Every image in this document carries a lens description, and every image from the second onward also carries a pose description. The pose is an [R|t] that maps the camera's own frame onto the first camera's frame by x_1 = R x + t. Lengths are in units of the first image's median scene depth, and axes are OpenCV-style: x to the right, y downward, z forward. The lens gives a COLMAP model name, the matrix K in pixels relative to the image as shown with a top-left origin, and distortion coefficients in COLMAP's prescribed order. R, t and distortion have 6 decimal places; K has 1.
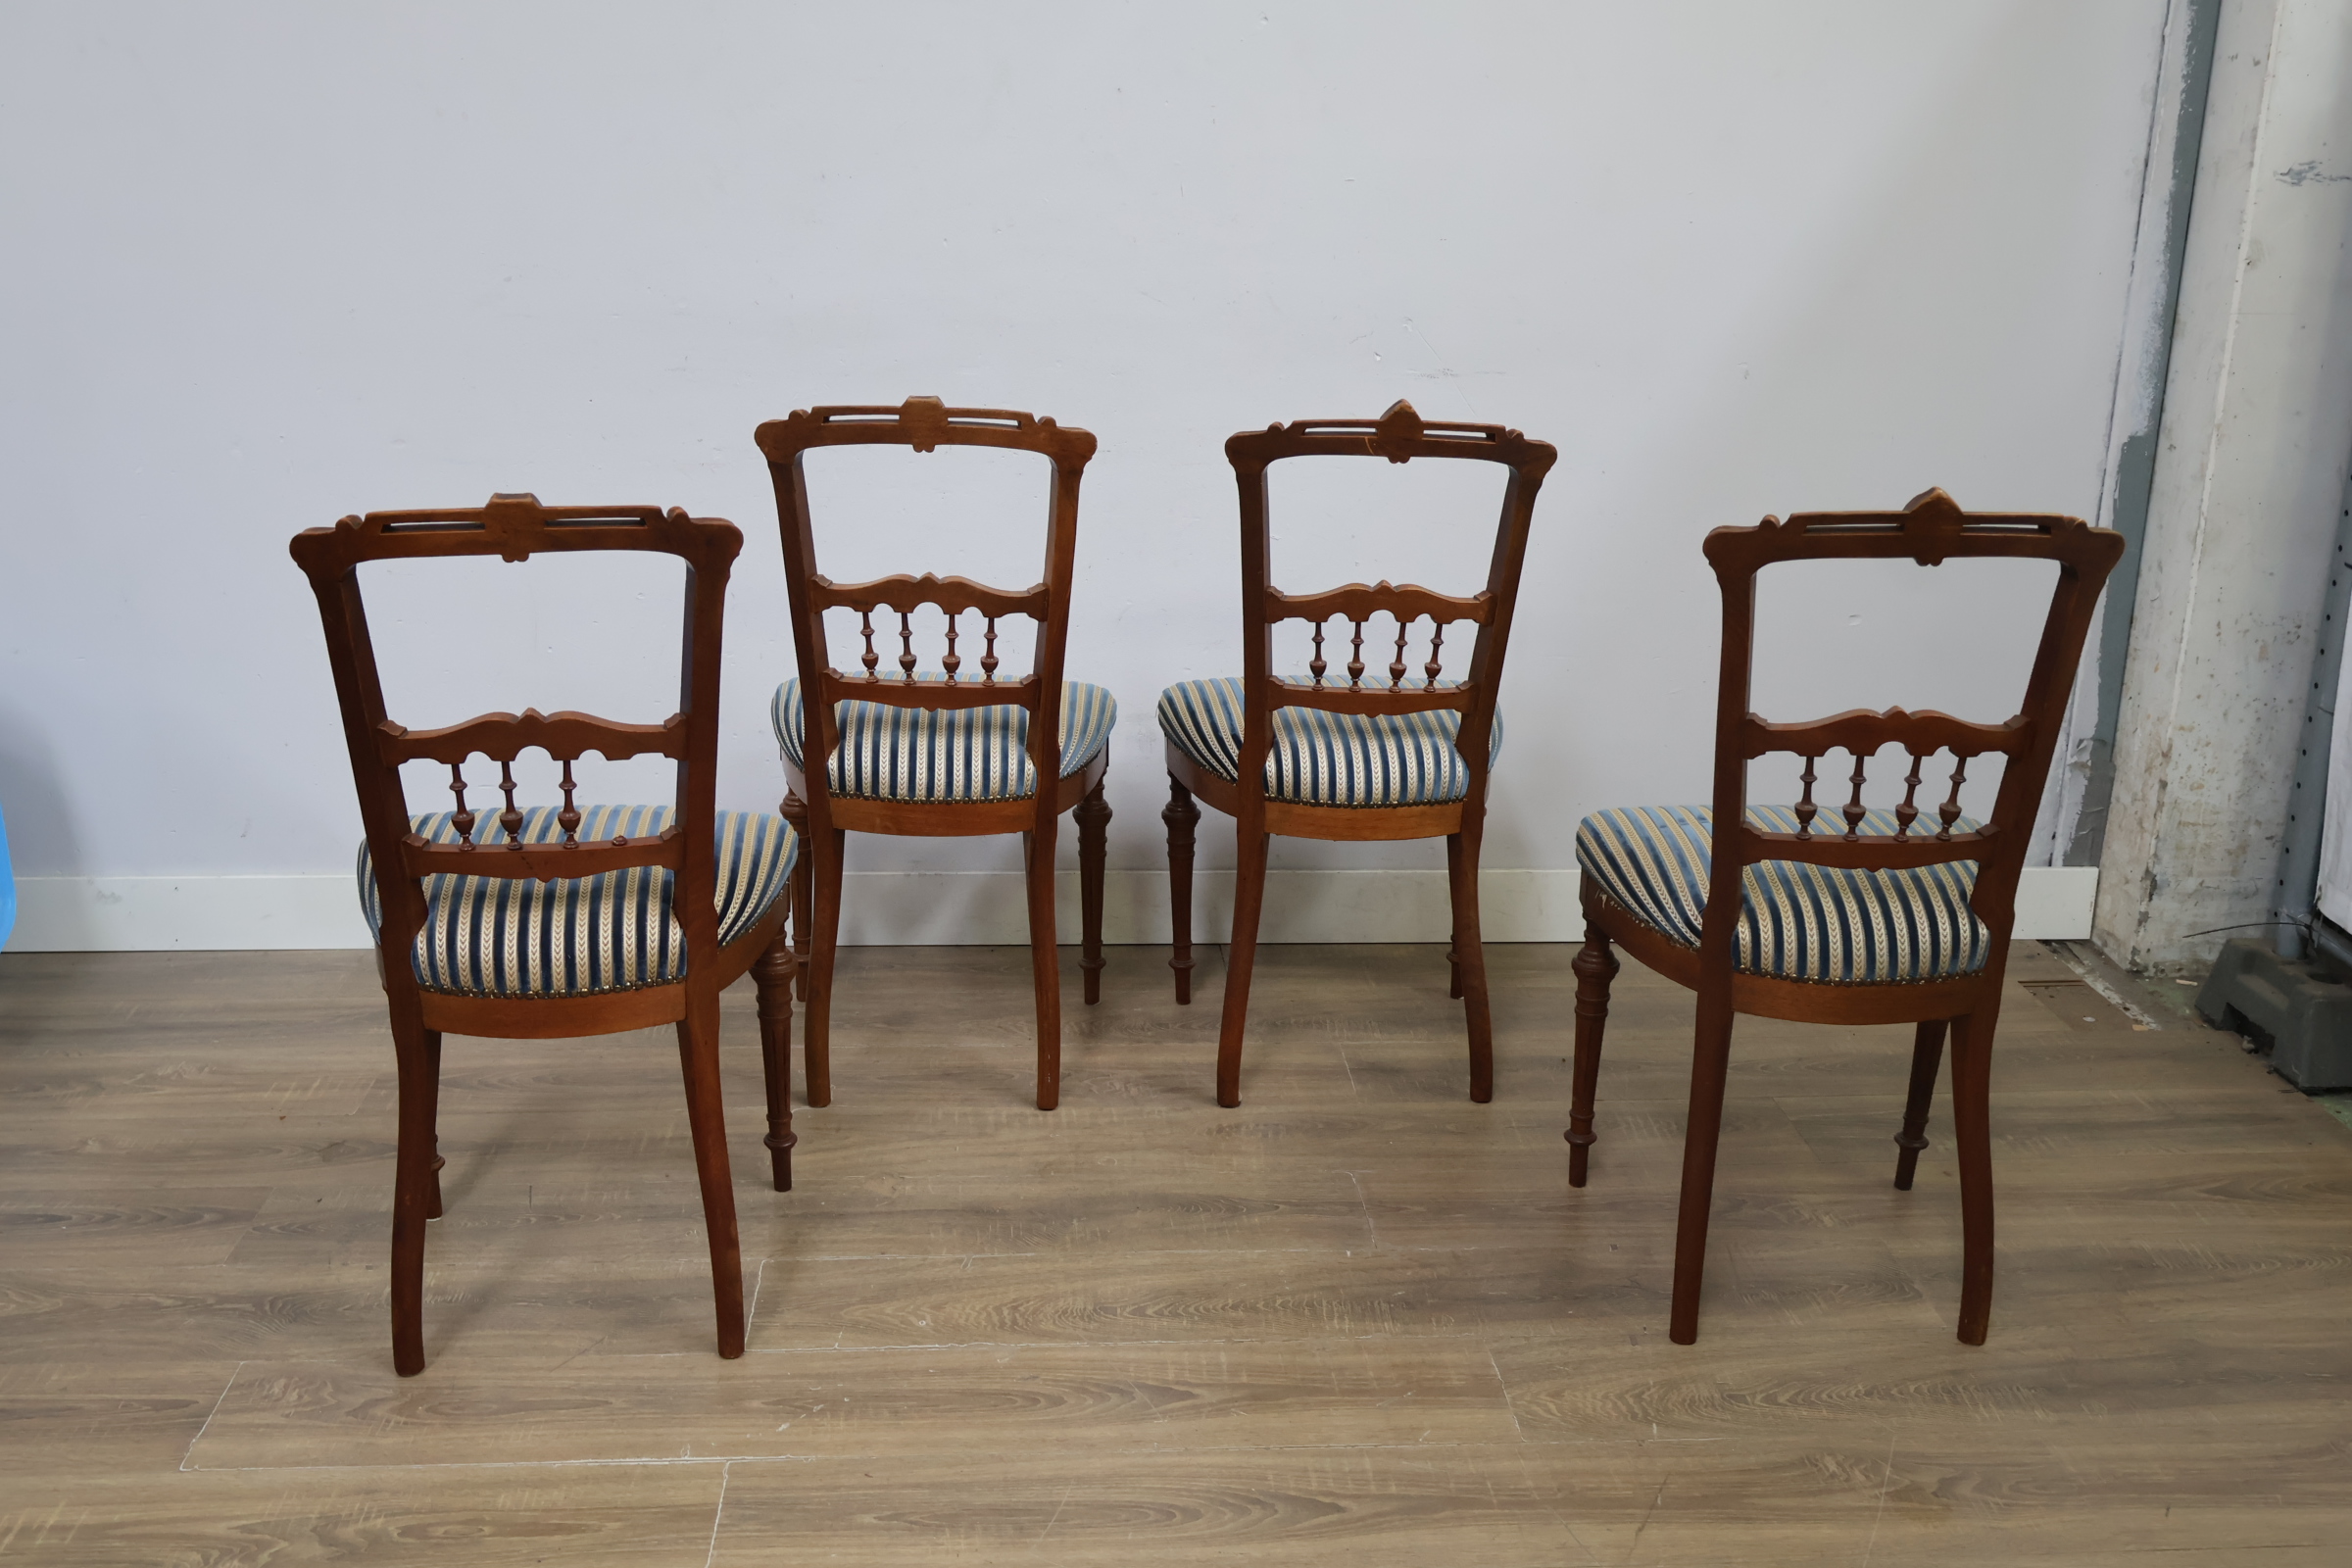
lens RADIAL K [[2359.8, 0, 1165.1], [0, 2359.8, 766.3], [0, 0, 1]] dist [0.010328, 0.000000]
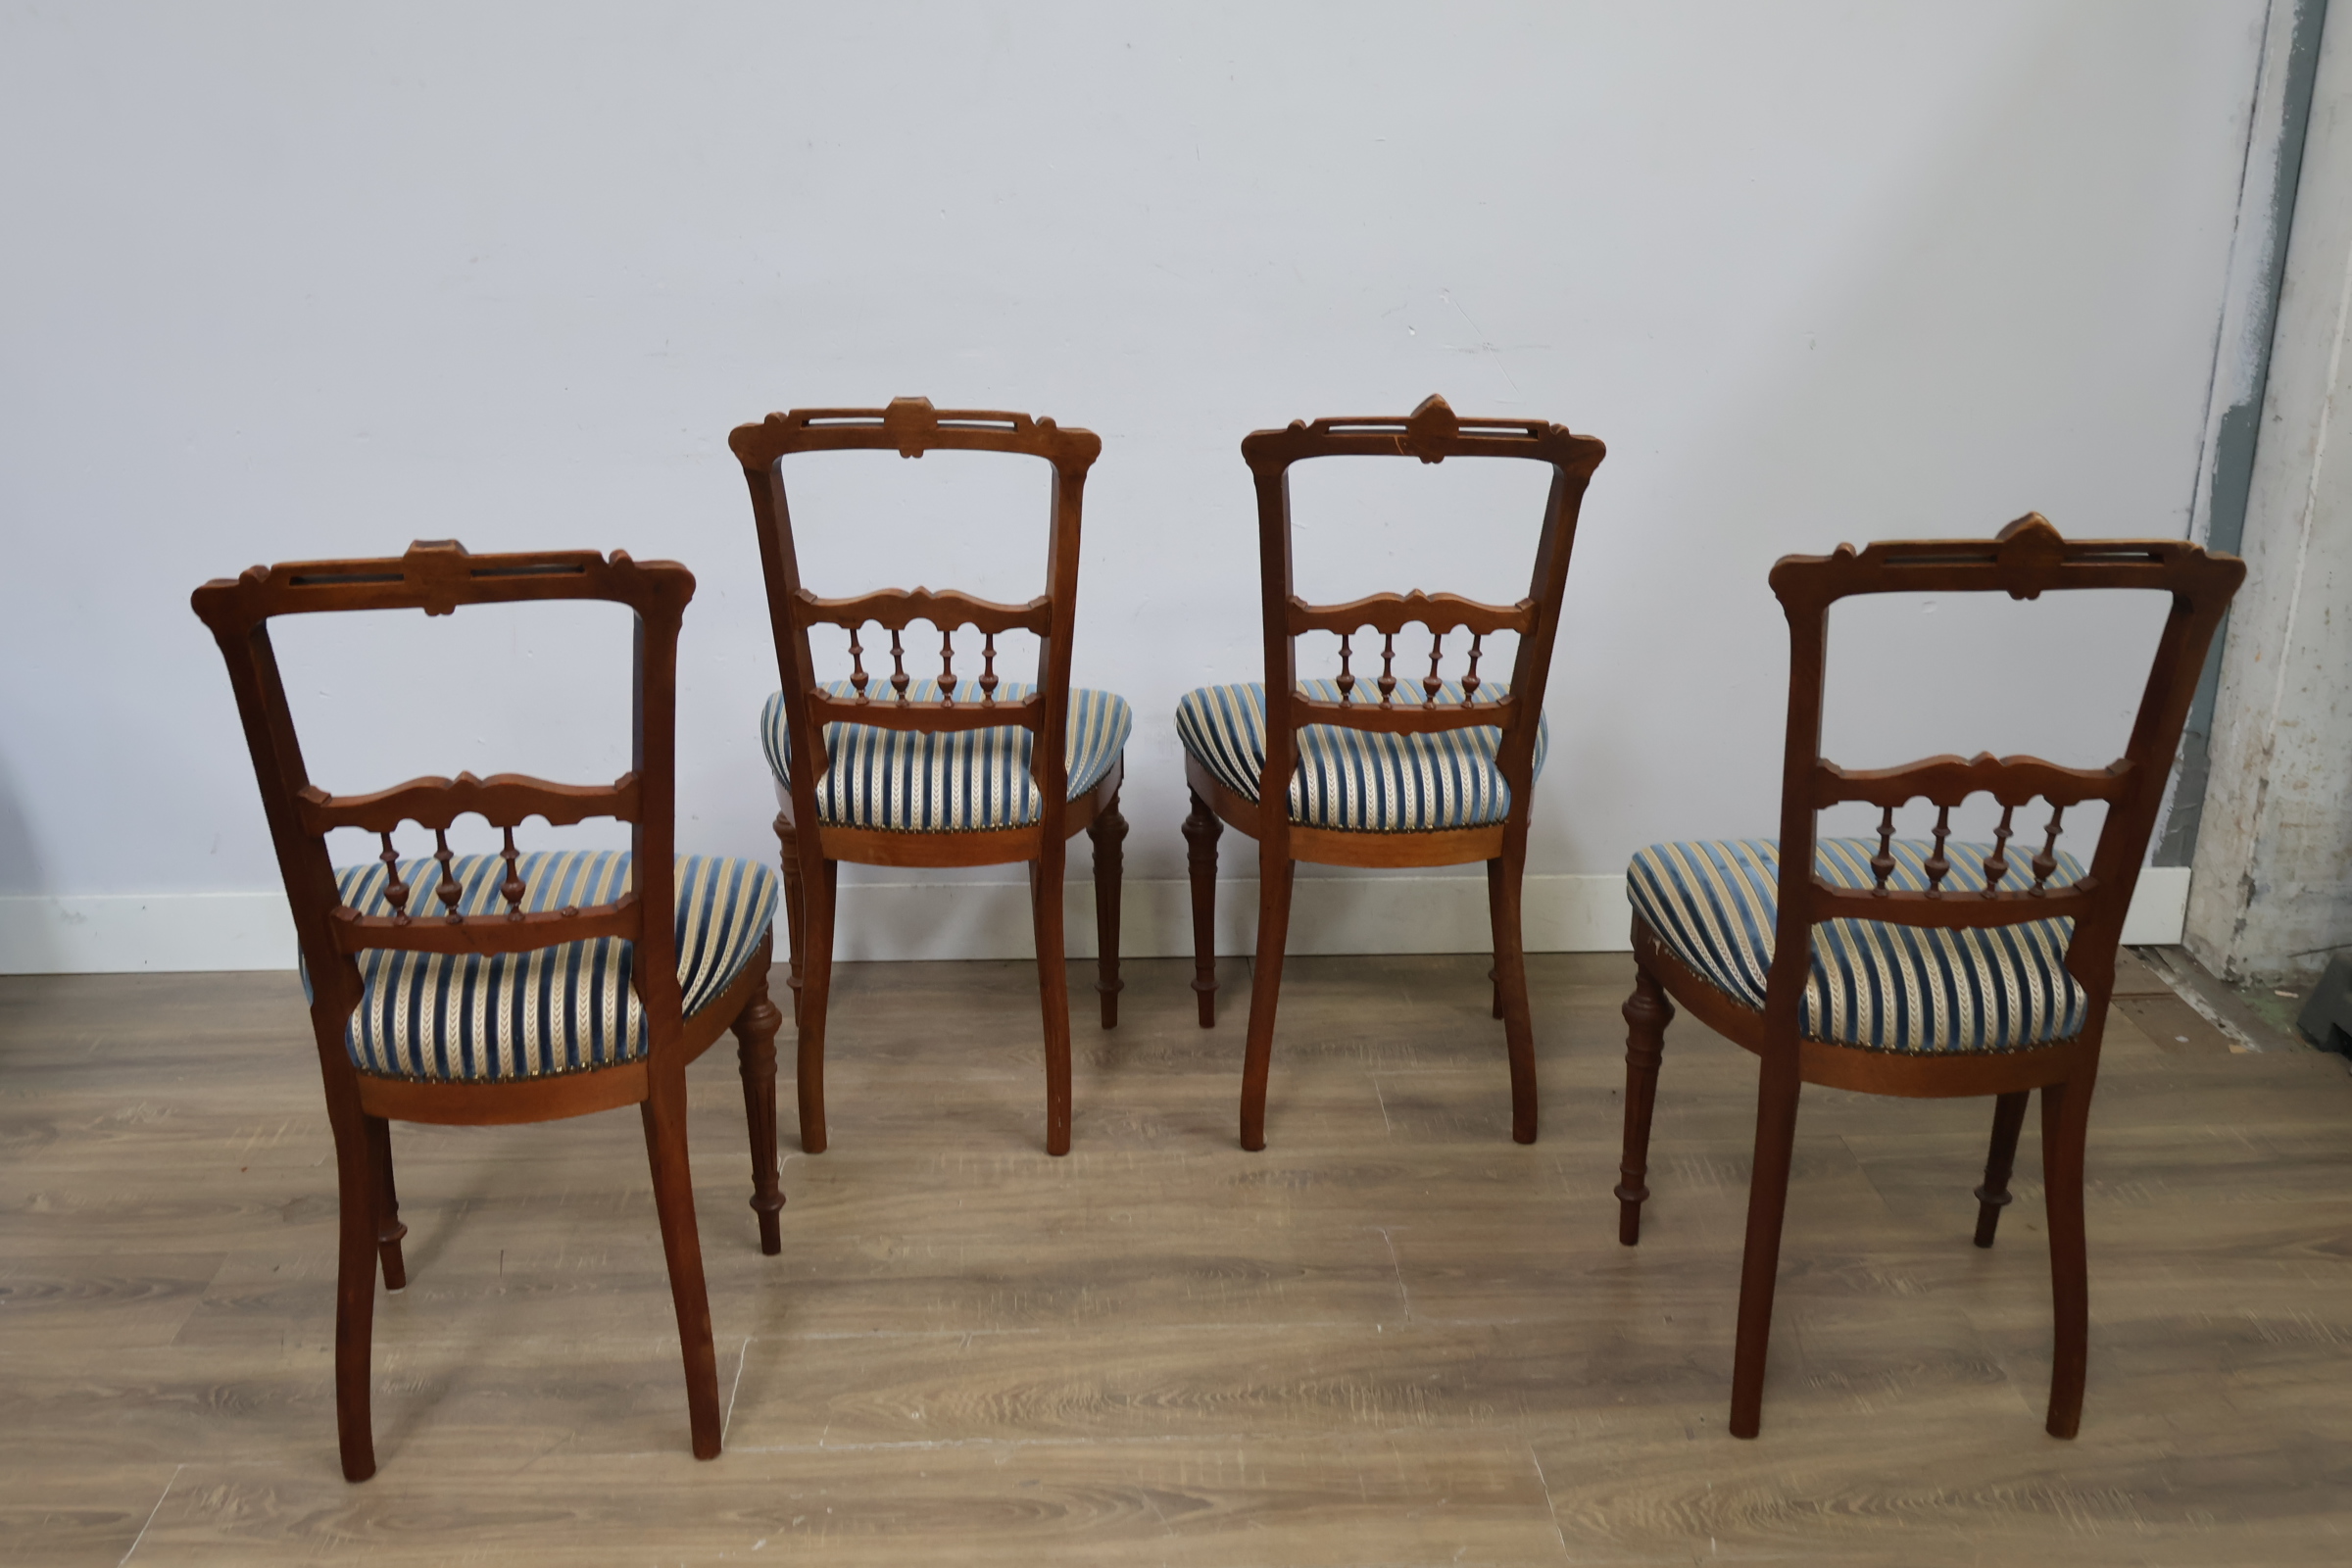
lens RADIAL K [[2359.8, 0, 1164.2], [0, 2359.8, 771.0], [0, 0, 1]] dist [0.010328, 0.000000]
pose [[0.999722, -0.007073, -0.022508, 0.015612], [0.007930, 0.999239, 0.038197, -0.046285], [0.022220, -0.038365, 0.999017, 0.082781]]
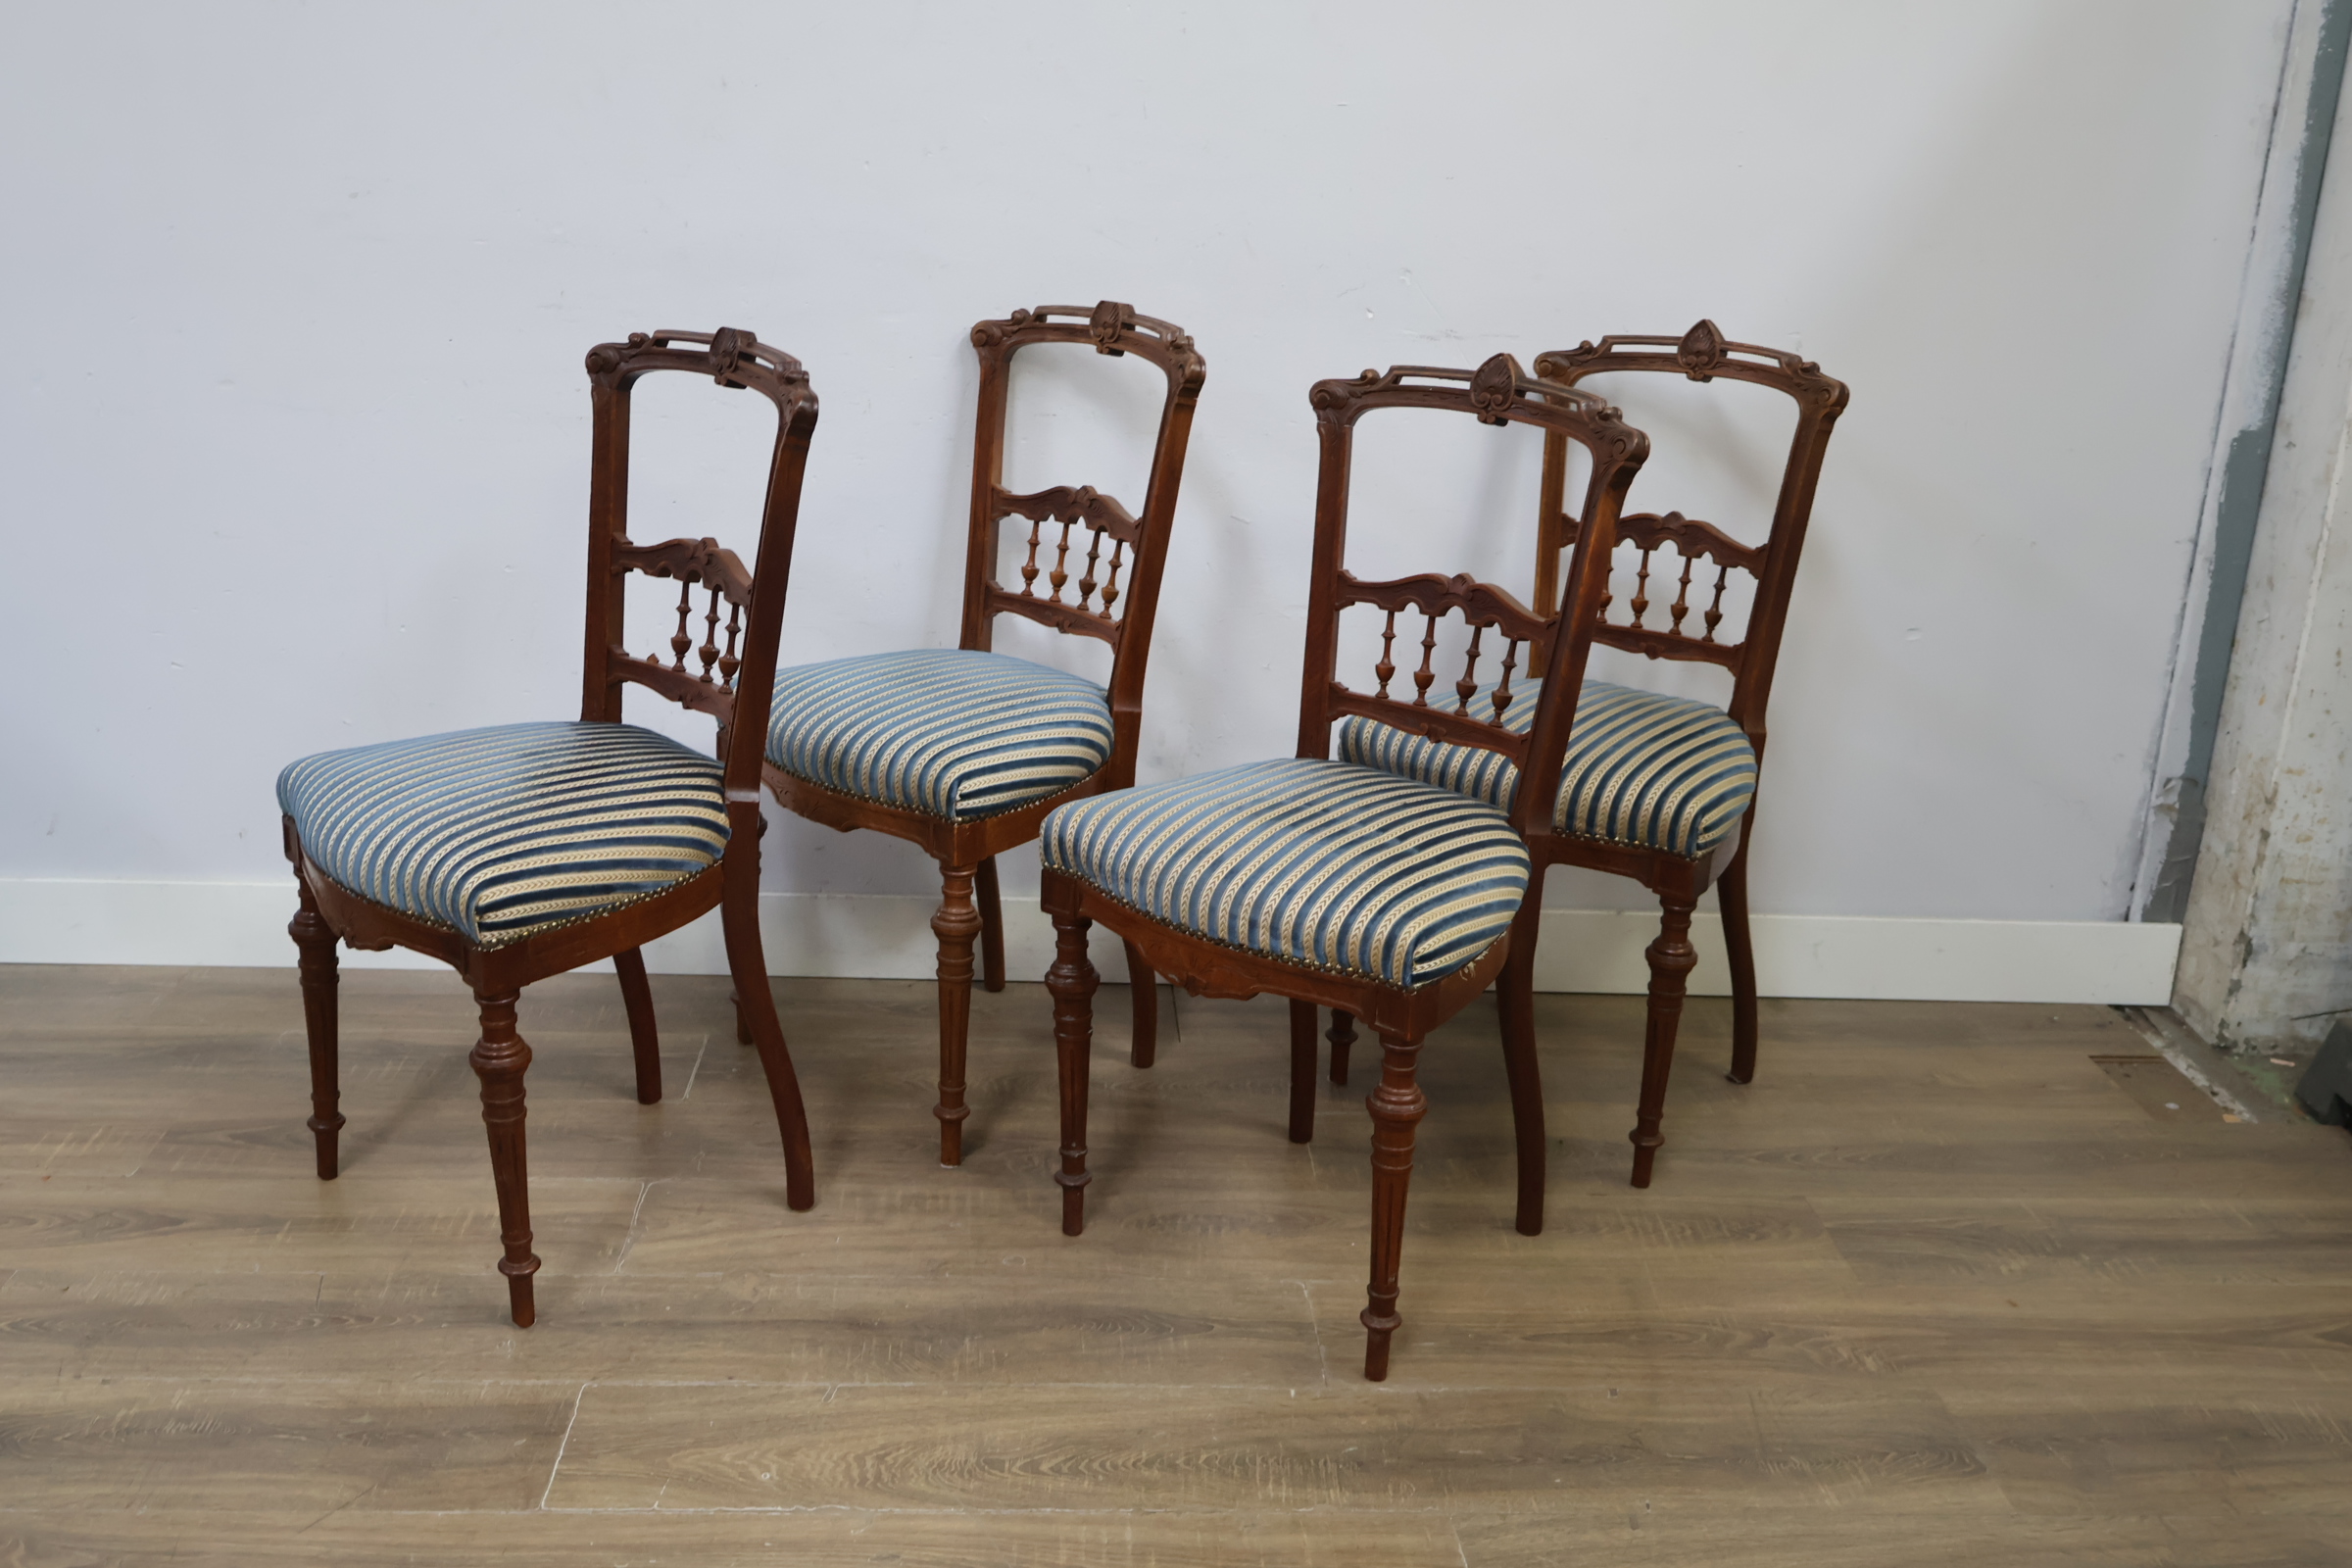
lens RADIAL K [[2359.8, 0, 1167.5], [0, 2359.8, 778.4], [0, 0, 1]] dist [0.010328, 0.000000]
pose [[0.999611, 0.027533, -0.004535, 0.030957], [-0.027445, 0.999453, 0.018438, -0.023018], [0.005040, -0.018306, 0.999820, 0.171001]]
